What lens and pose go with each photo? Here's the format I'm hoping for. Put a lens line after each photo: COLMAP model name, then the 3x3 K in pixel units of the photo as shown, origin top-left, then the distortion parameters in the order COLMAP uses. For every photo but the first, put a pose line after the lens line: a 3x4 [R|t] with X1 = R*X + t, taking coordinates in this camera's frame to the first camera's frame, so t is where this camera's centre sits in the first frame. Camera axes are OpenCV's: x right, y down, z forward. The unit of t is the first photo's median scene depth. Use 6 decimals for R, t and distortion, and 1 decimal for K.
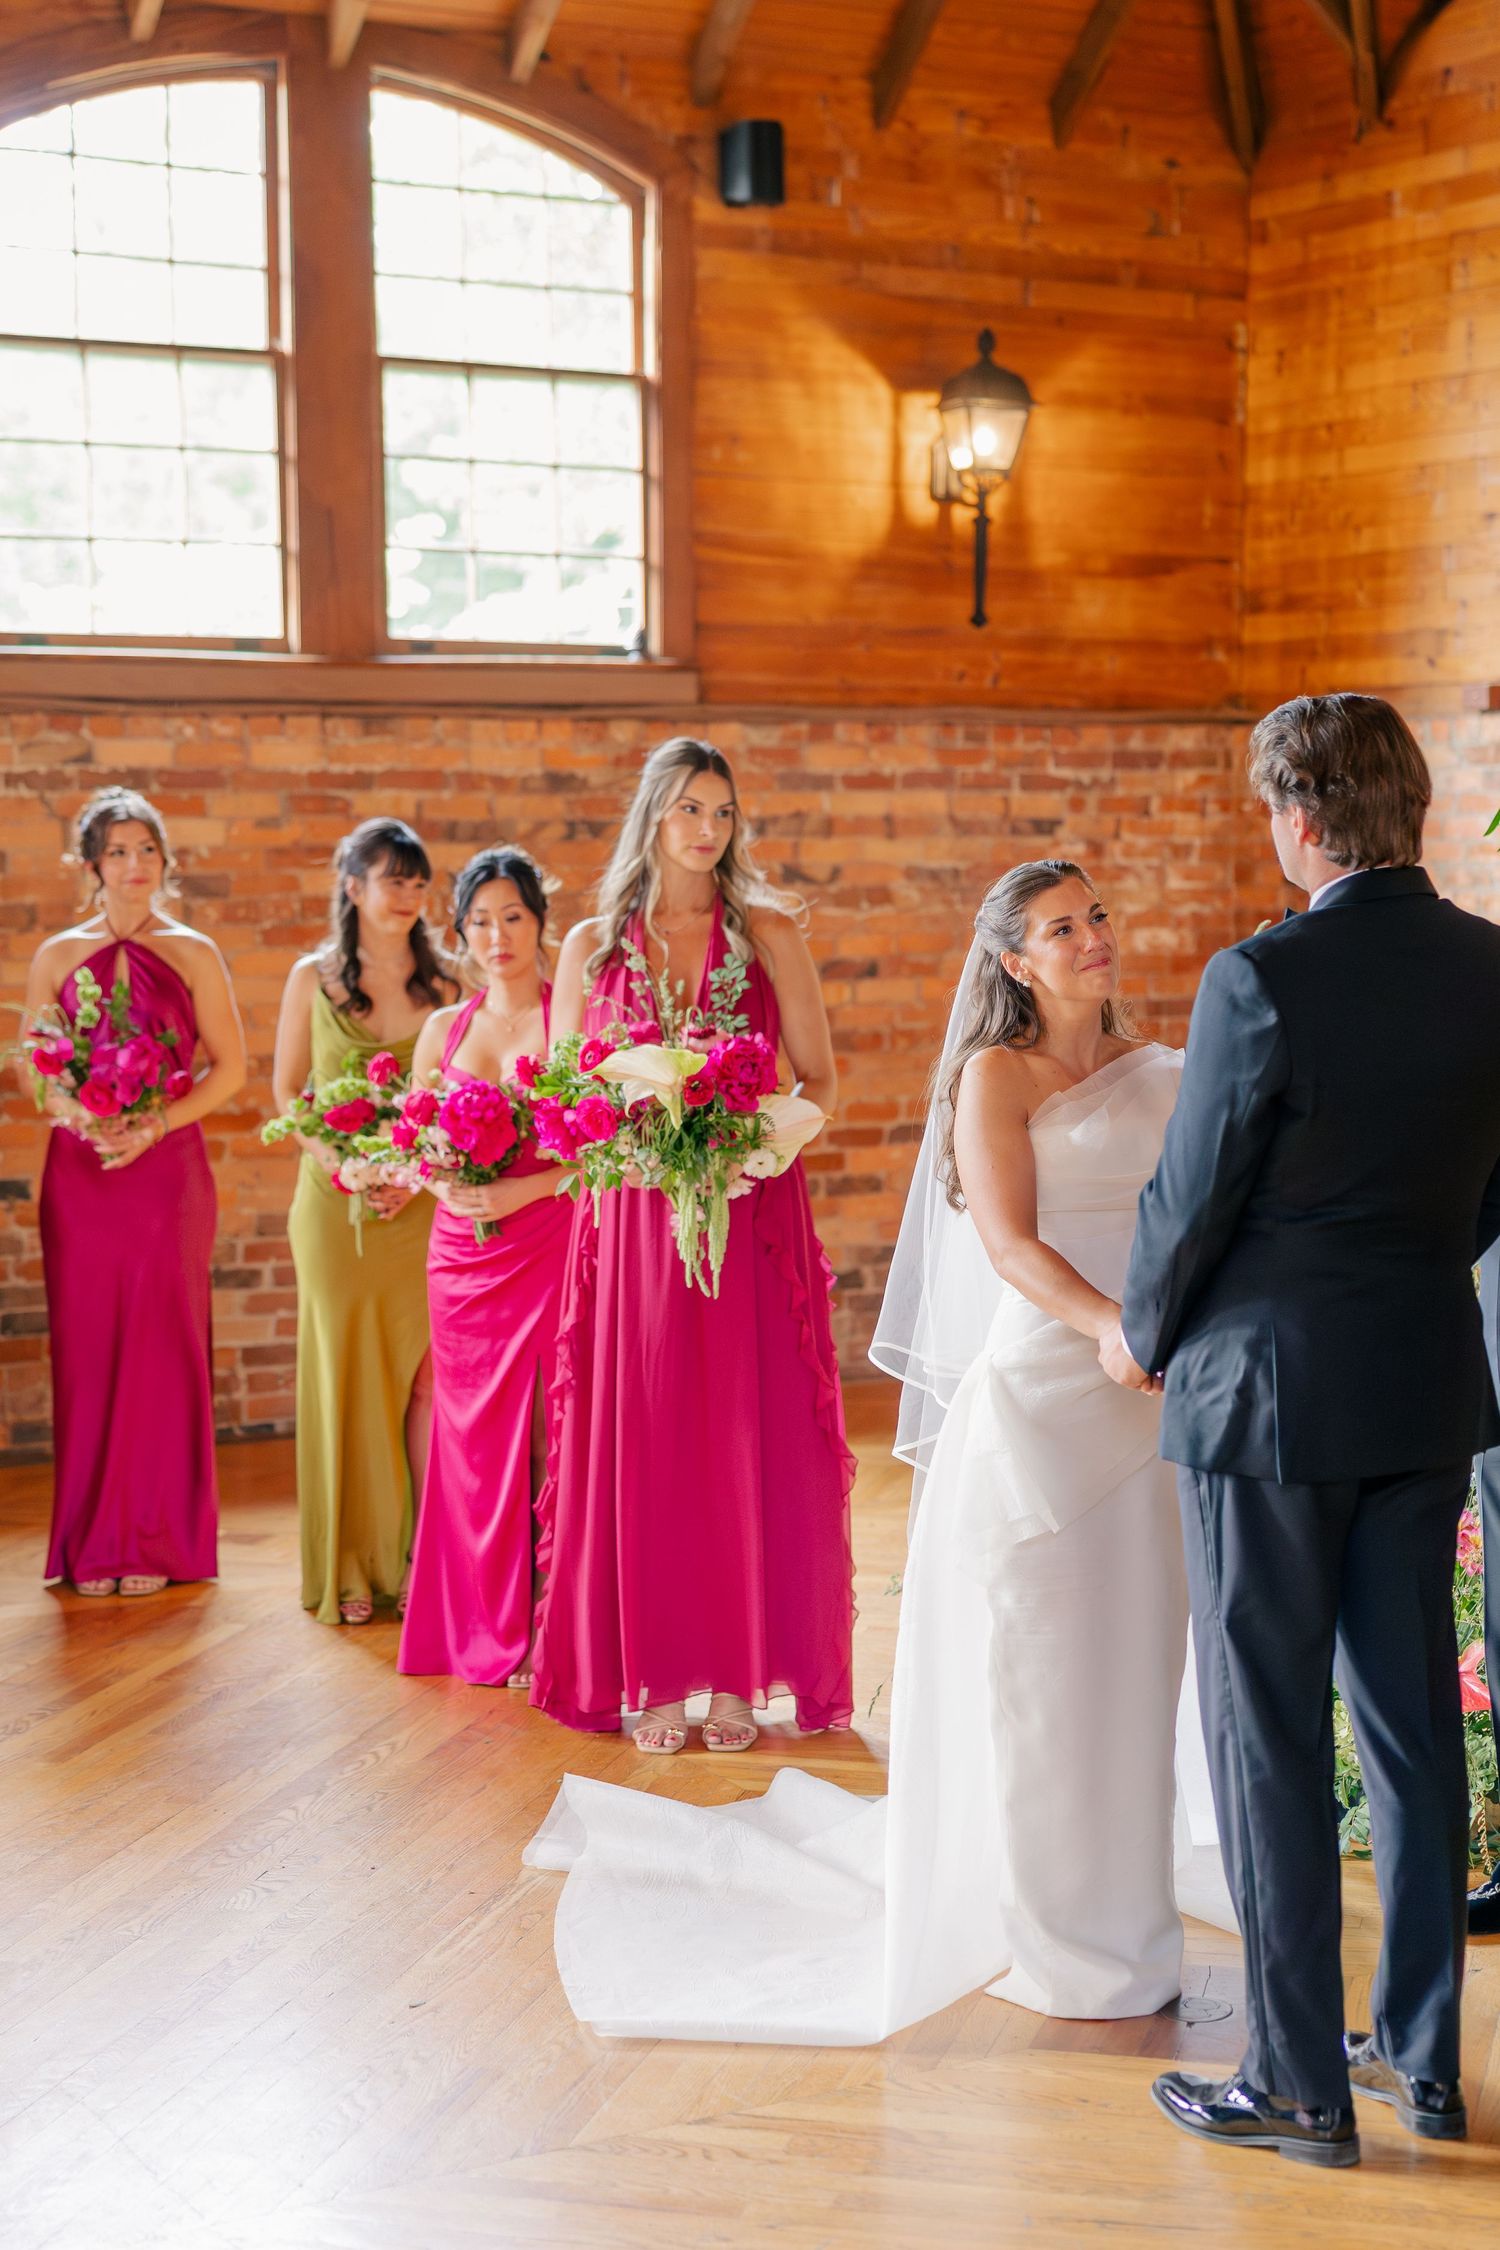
lens RADIAL K [[3469.7, 0, 750.0], [0, 3469.7, 1125.0], [0, 0, 1]] dist [0.014107, -0.013247]
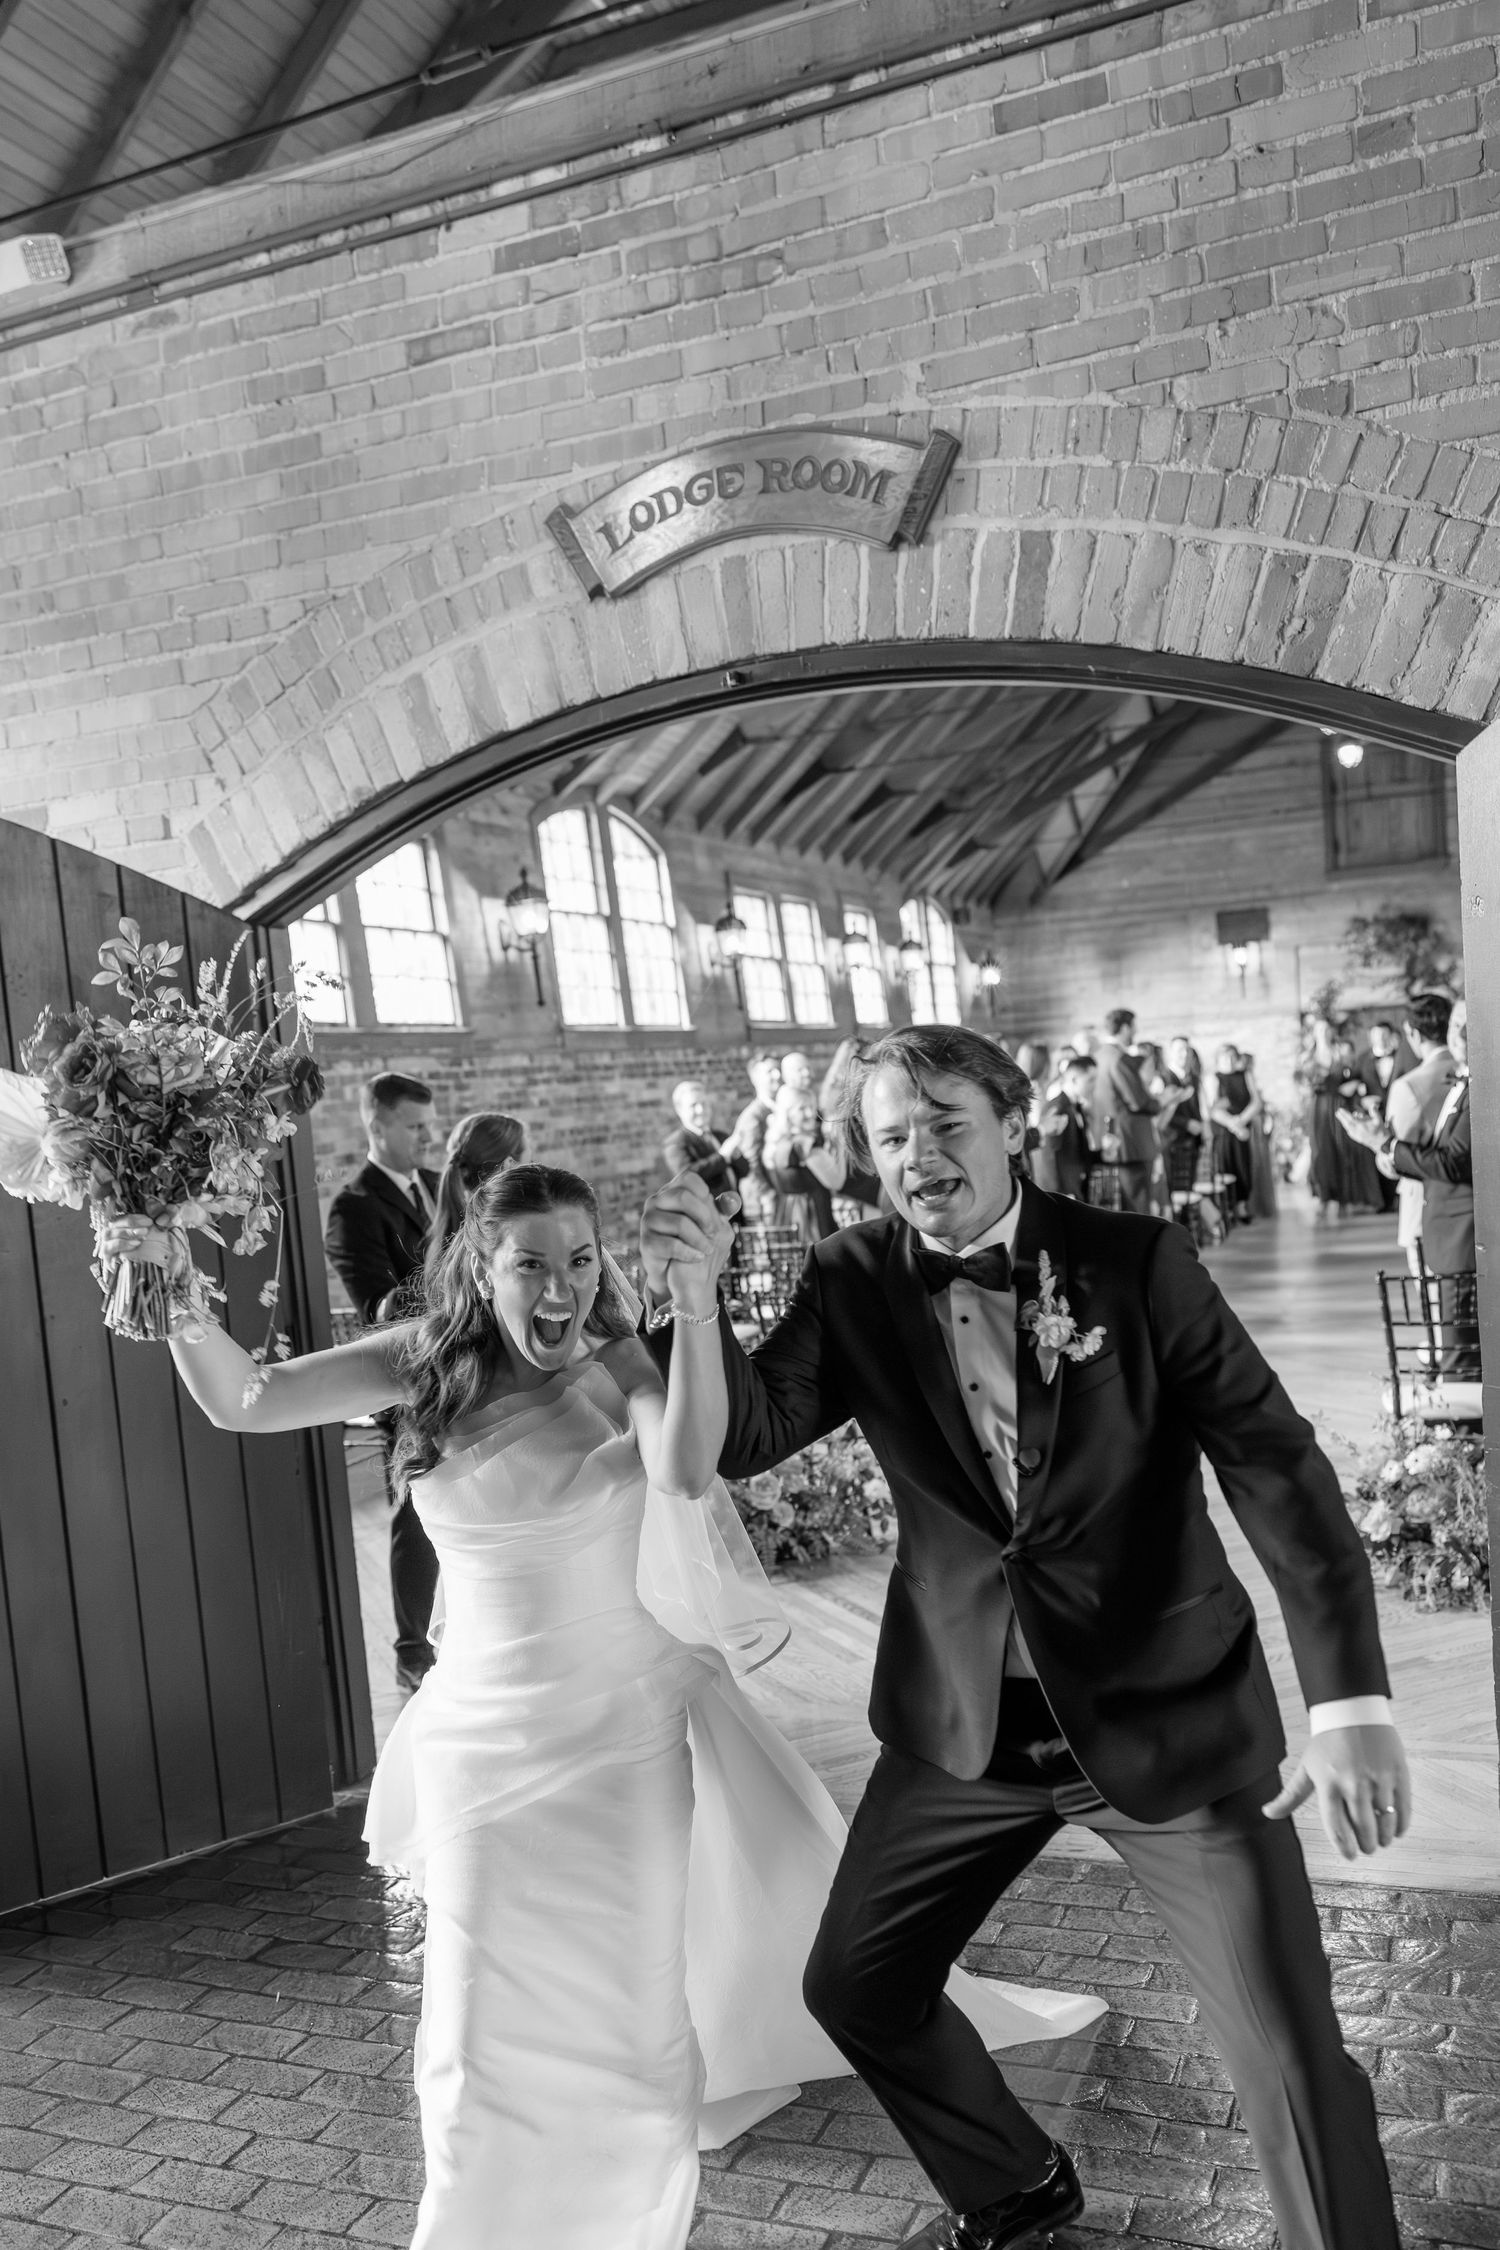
lens RADIAL K [[1861.4, 0, 704.7], [0, 1861.4, 1169.2], [0, 0, 1]] dist [0.006836, 0.002405]
pose [[0.807153, -0.086057, 0.584036, -1.645558], [0.125789, 0.991670, -0.027723, 0.069330], [-0.576785, 0.095842, 0.811254, -0.704906]]
